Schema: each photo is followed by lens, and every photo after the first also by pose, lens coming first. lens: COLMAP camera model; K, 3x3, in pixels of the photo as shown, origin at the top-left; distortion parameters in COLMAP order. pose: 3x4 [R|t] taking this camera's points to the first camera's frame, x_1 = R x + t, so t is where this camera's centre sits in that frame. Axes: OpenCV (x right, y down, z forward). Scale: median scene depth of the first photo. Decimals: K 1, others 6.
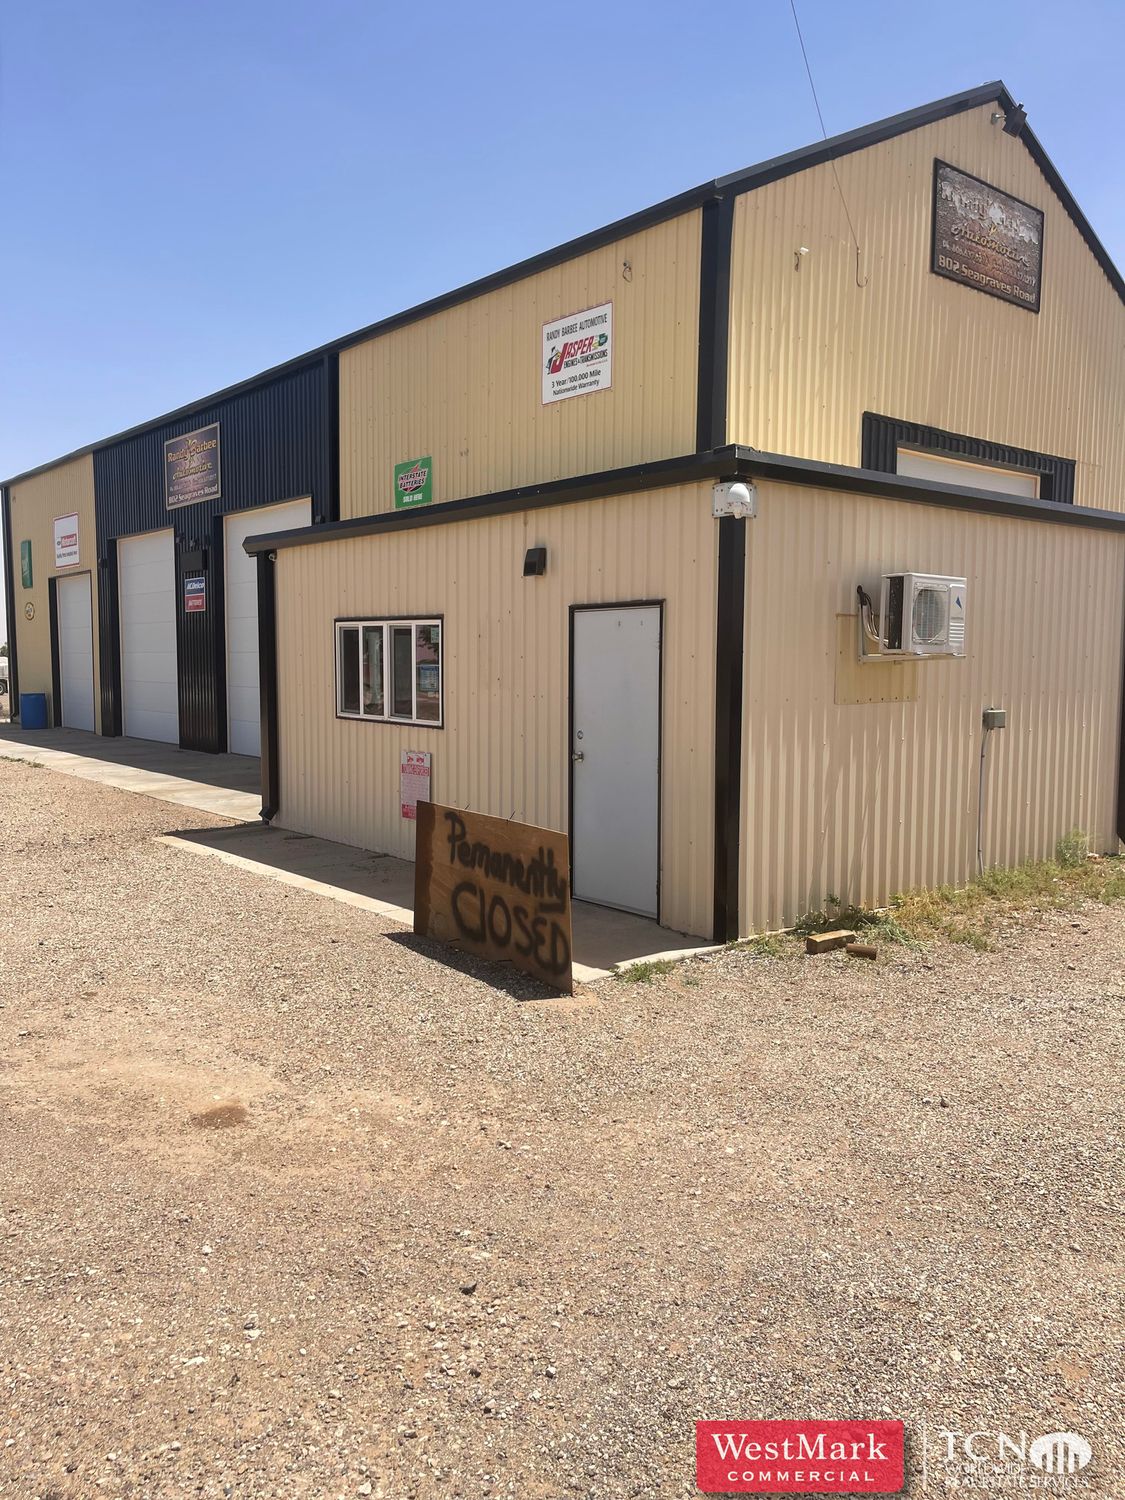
lens RADIAL K [[1116.9, 0, 562.5], [0, 1116.9, 751.5], [0, 0, 1]] dist [0.015320, 0.001682]
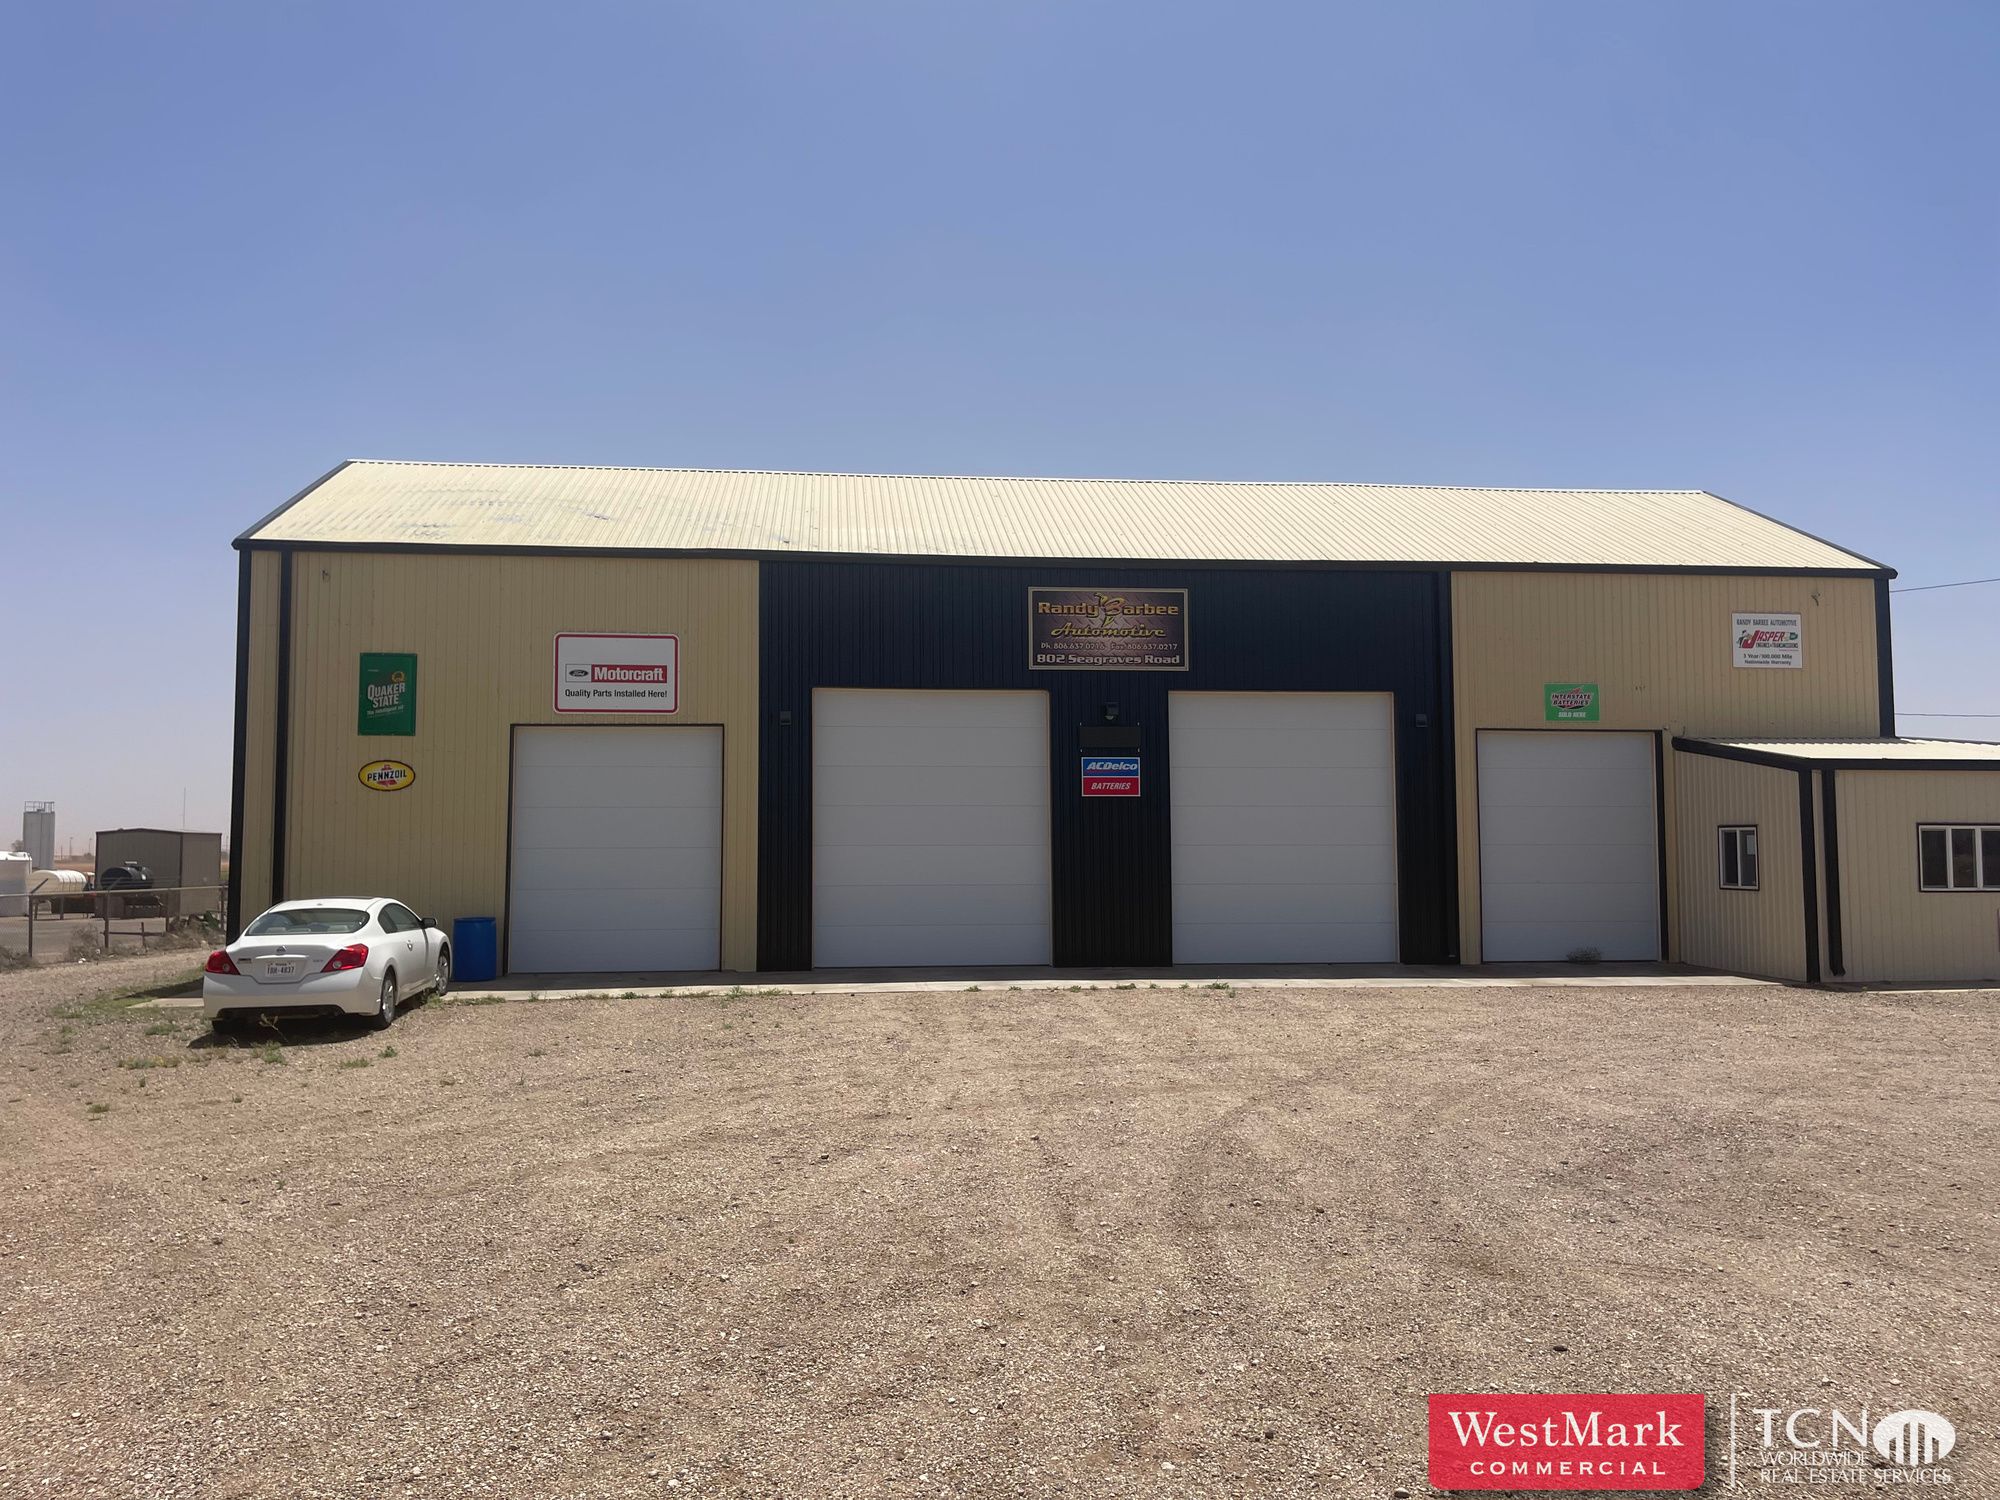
lens RADIAL K [[1489.2, 0, 1000.5], [0, 1489.2, 747.0], [0, 0, 1]] dist [0.015320, 0.001682]
pose [[0.580275, 0.047252, 0.813049, -2.068610], [0.072154, 0.991407, -0.109114, -0.075288], [-0.811218, 0.121981, 0.571879, 0.692696]]
